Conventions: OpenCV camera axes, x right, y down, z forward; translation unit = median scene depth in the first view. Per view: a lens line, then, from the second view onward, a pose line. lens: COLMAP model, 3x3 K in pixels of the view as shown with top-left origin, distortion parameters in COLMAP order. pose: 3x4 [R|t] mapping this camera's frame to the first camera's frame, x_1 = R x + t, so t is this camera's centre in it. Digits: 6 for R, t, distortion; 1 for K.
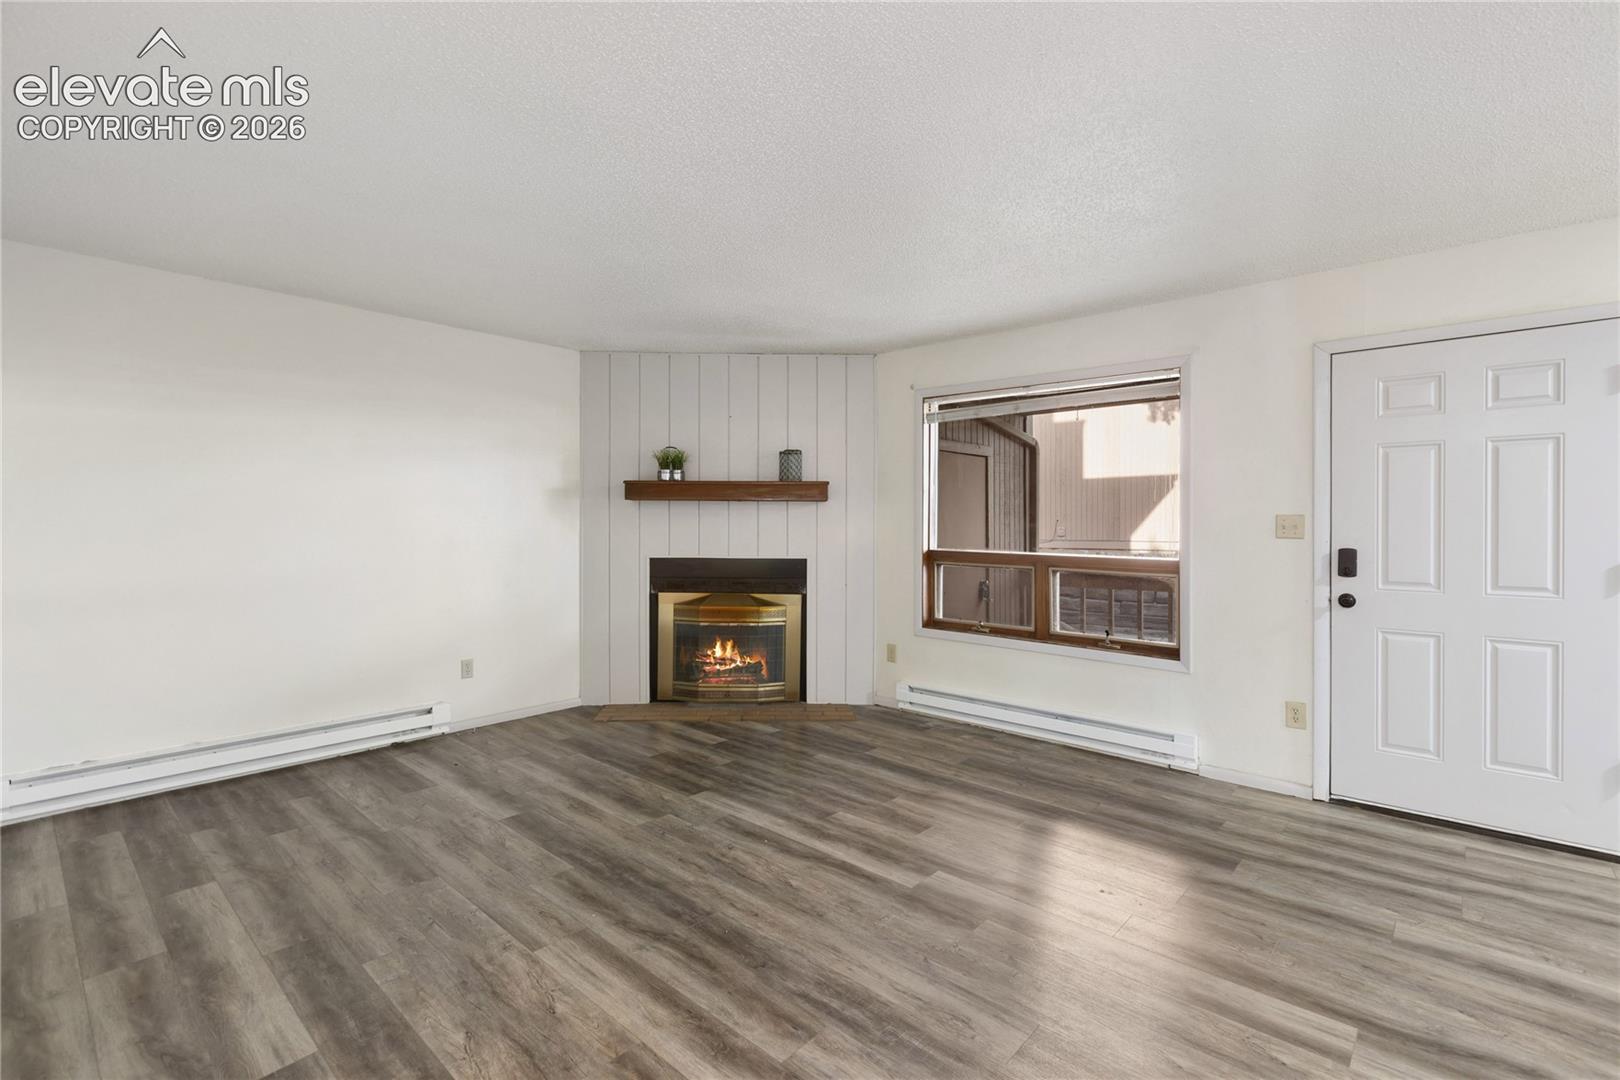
lens RADIAL K [[734.8, 0, 800.7], [0, 734.8, 527.3], [0, 0, 1]] dist [0.004073, -0.001096]
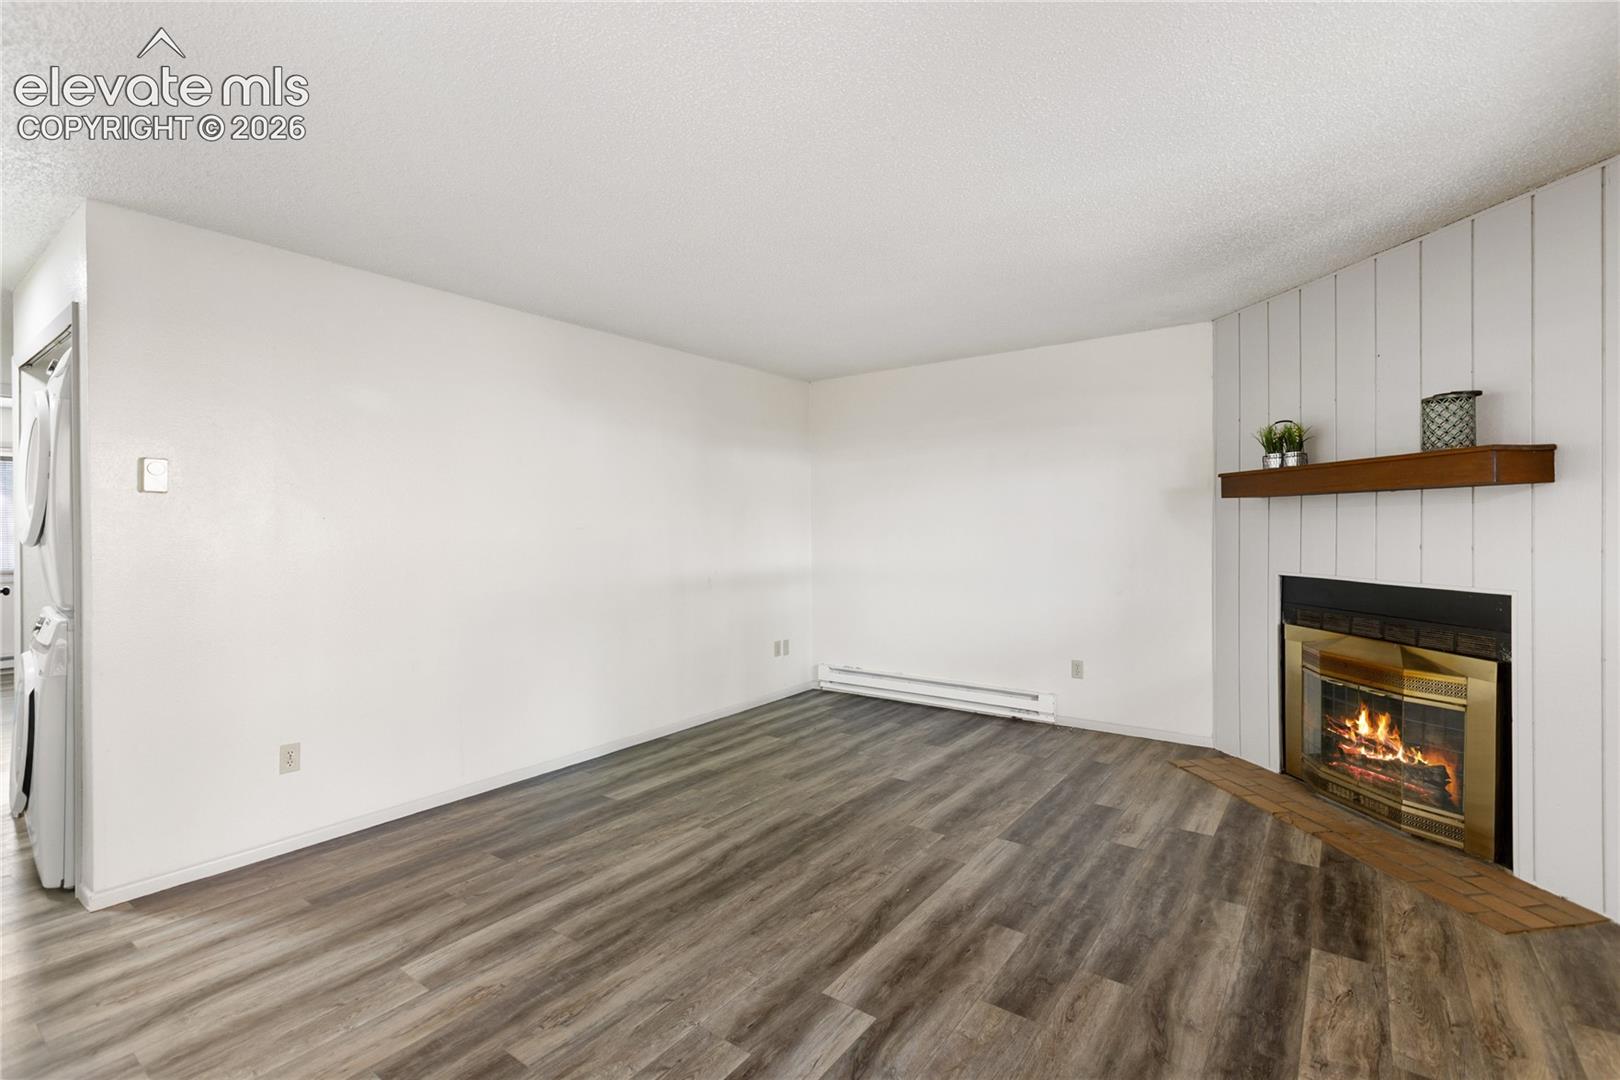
lens RADIAL K [[734.8, 0, 818.7], [0, 734.8, 530.7], [0, 0, 1]] dist [0.004073, -0.001096]
pose [[0.105593, -0.000668, -0.994409, 0.716756], [0.001080, 0.999999, -0.000557, -0.004081], [0.994409, -0.001016, 0.105594, 0.700575]]
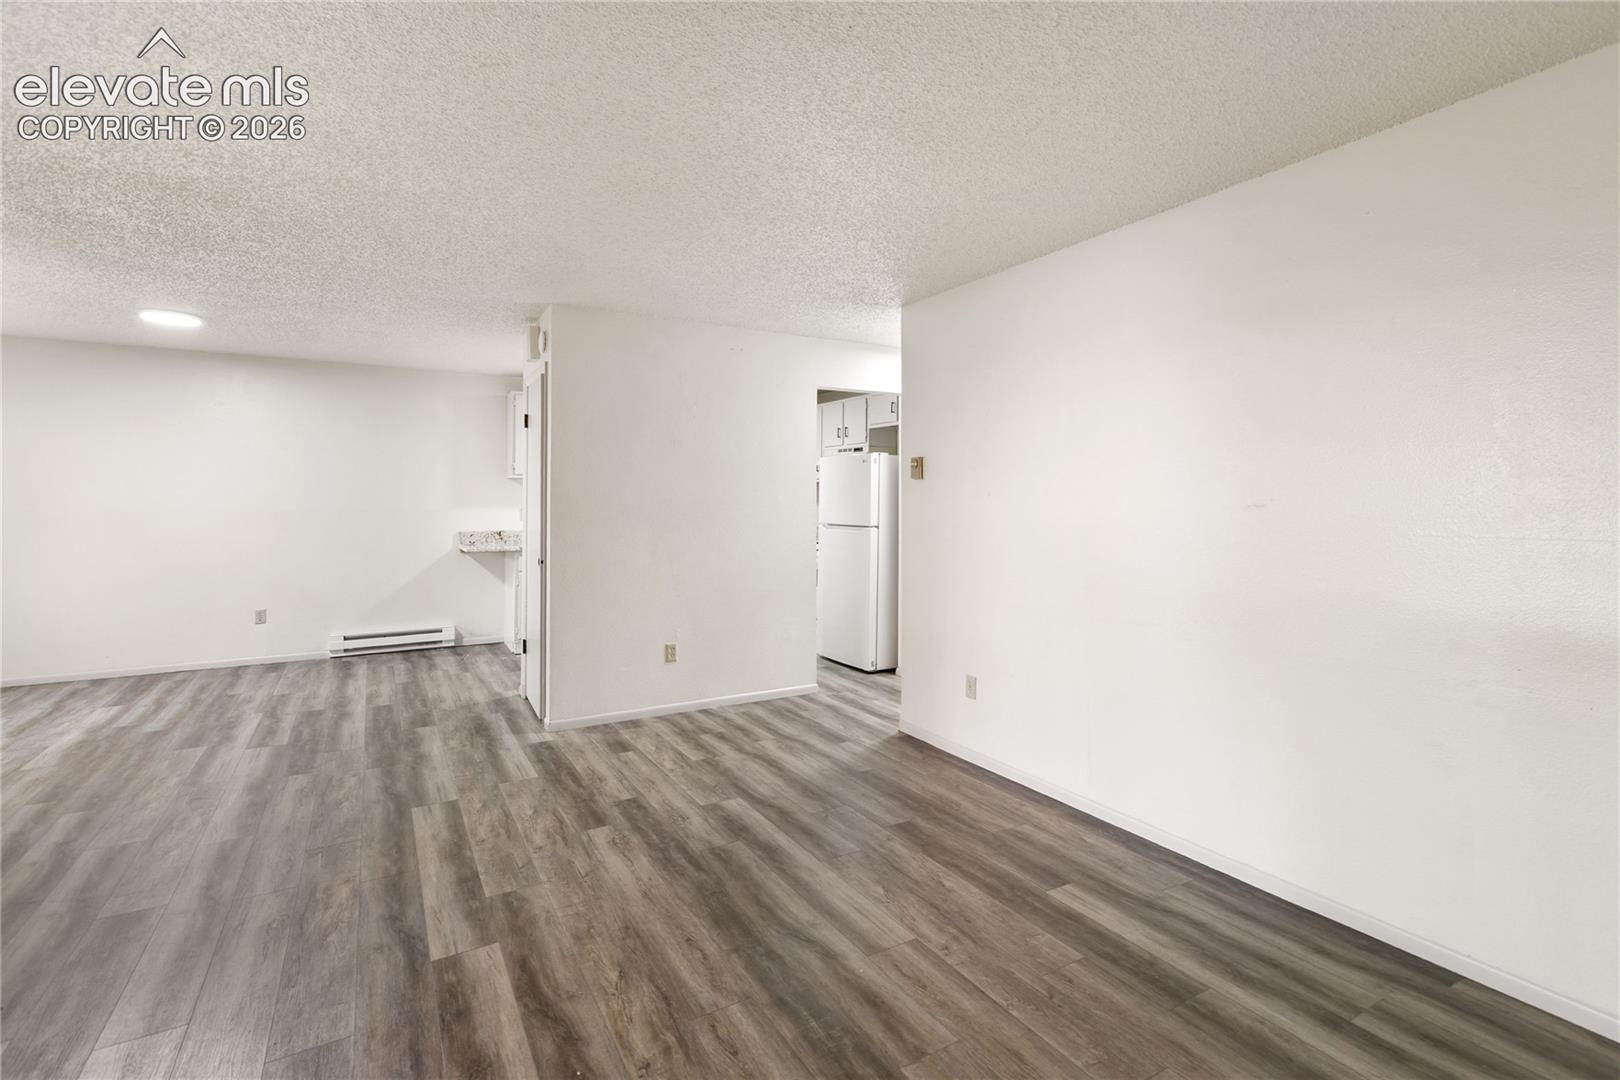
lens RADIAL K [[734.8, 0, 794.9], [0, 734.8, 503.4], [0, 0, 1]] dist [0.004073, -0.001096]
pose [[-0.951641, -0.003718, 0.307189, -0.332500], [-0.001089, 0.999961, 0.008730, -0.018110], [-0.307209, 0.007973, -0.951609, 1.301574]]
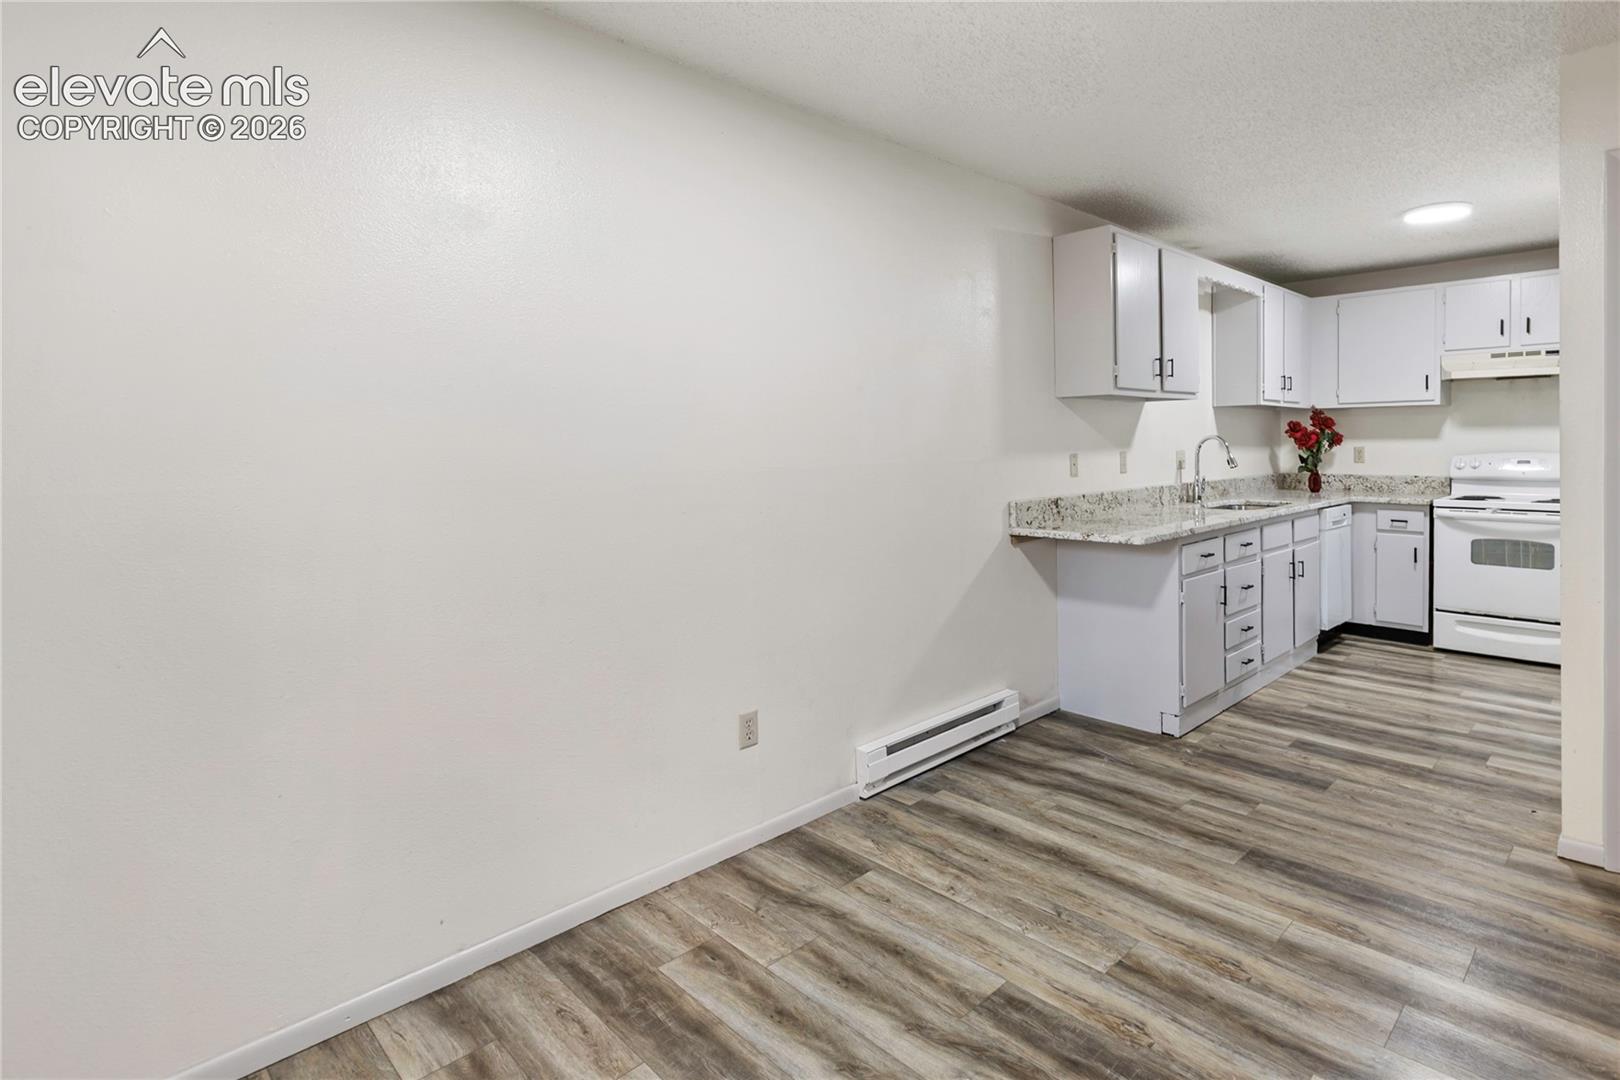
lens RADIAL K [[827.7, 0, 905.8], [0, 827.7, 456.8], [0, 0, 1]] dist [0.011235, 0.000934]
pose [[-0.999835, 0.014303, 0.011176, 1.259923], [0.014556, 0.999633, 0.022855, -0.012803], [-0.010845, 0.023014, -0.999676, 0.820331]]
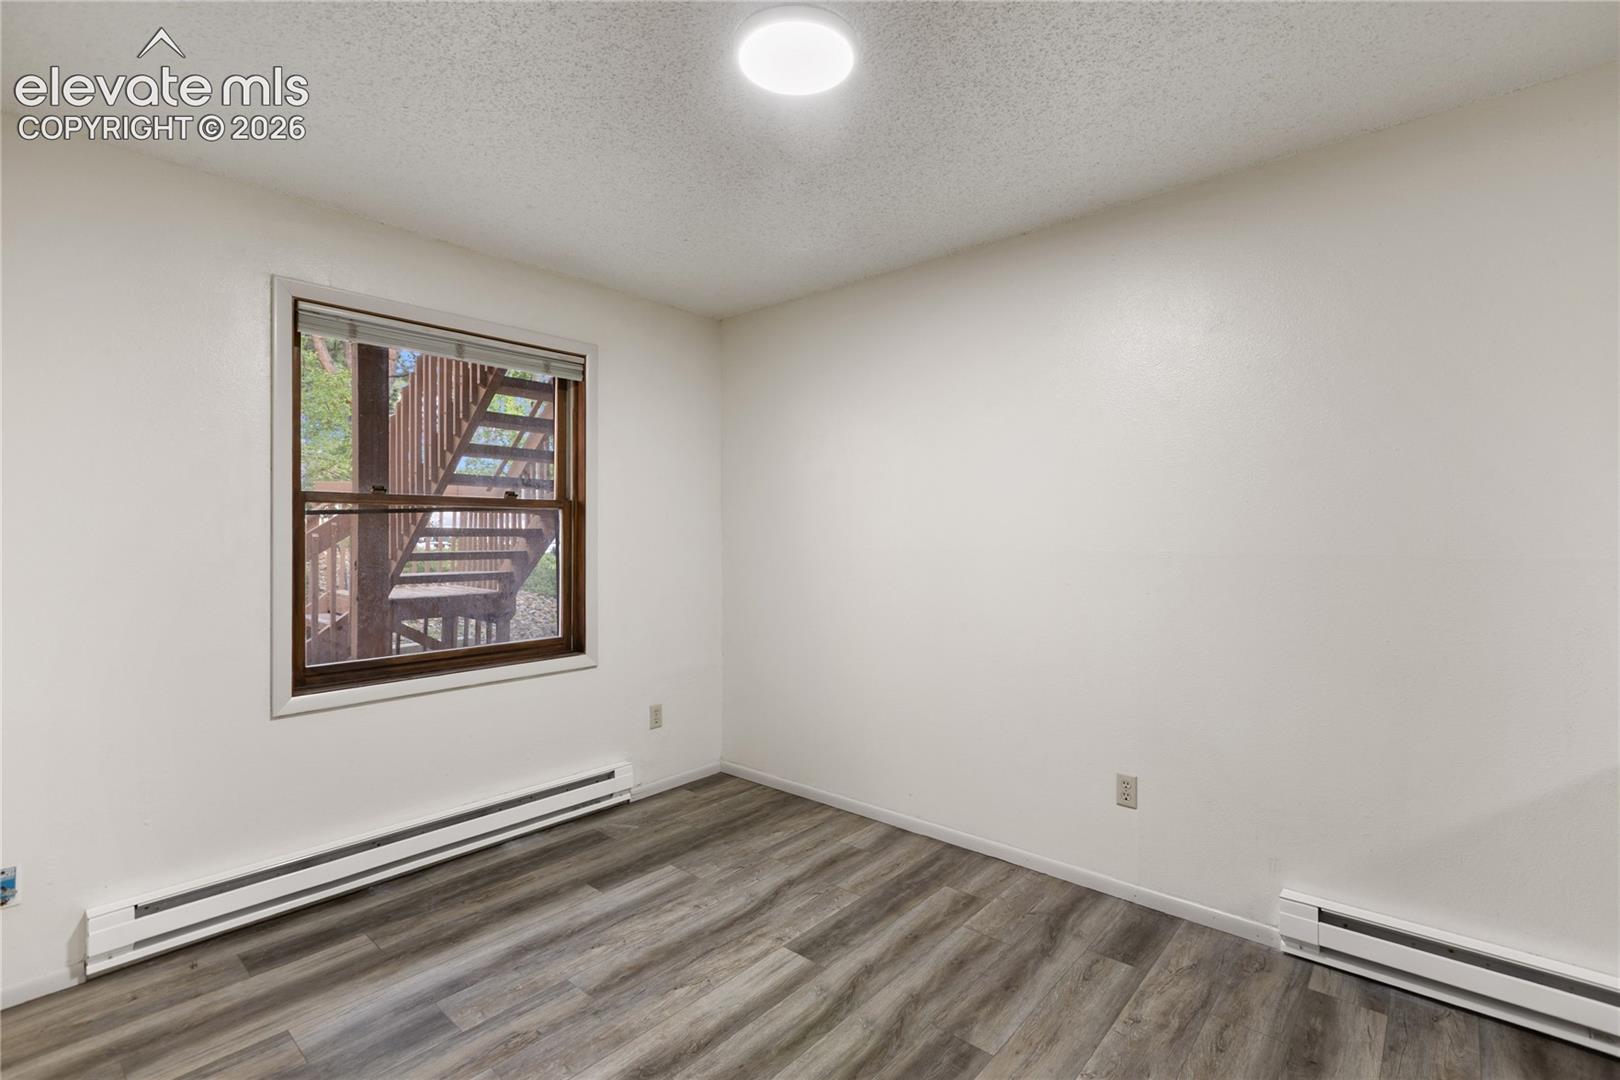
lens RADIAL K [[734.8, 0, 816.9], [0, 734.8, 532.3], [0, 0, 1]] dist [0.004073, -0.001096]
pose [[-0.022969, 0.002387, 0.999733, 0.652939], [0.004718, 0.999986, -0.002279, -0.004621], [-0.999725, 0.004664, -0.022979, 0.364130]]
